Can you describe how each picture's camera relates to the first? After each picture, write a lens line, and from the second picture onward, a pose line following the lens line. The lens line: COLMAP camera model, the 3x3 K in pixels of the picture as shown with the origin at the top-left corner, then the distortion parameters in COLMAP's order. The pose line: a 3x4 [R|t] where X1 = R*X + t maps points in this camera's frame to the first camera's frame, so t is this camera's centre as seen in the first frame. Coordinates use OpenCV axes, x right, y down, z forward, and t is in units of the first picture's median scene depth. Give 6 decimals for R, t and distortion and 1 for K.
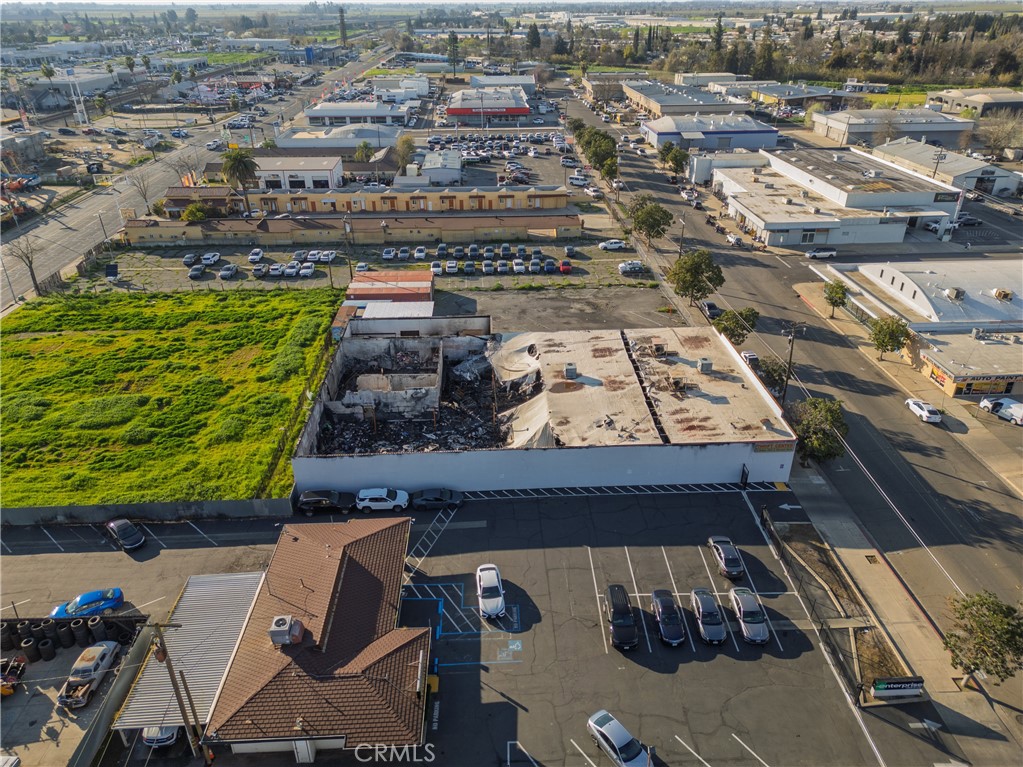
lens RADIAL K [[711.5, 0, 511.5], [0, 711.5, 383.5], [0, 0, 1]] dist [0.077194, -0.081412]
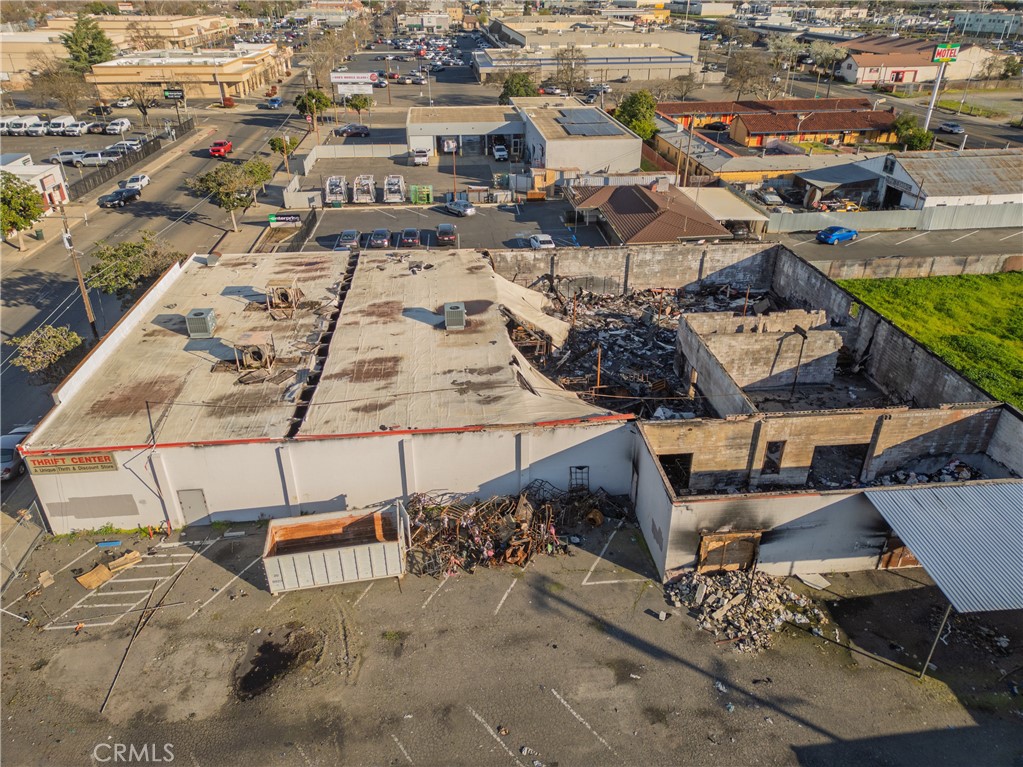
lens RADIAL K [[715.7, 0, 511.5], [0, 715.7, 383.5], [0, 0, 1]] dist [0.061248, -0.052894]
pose [[-0.998468, 0.033015, -0.044404, 0.049089], [-0.018950, 0.549931, 0.834995, -0.344965], [0.051987, 0.834557, -0.548463, 1.021734]]
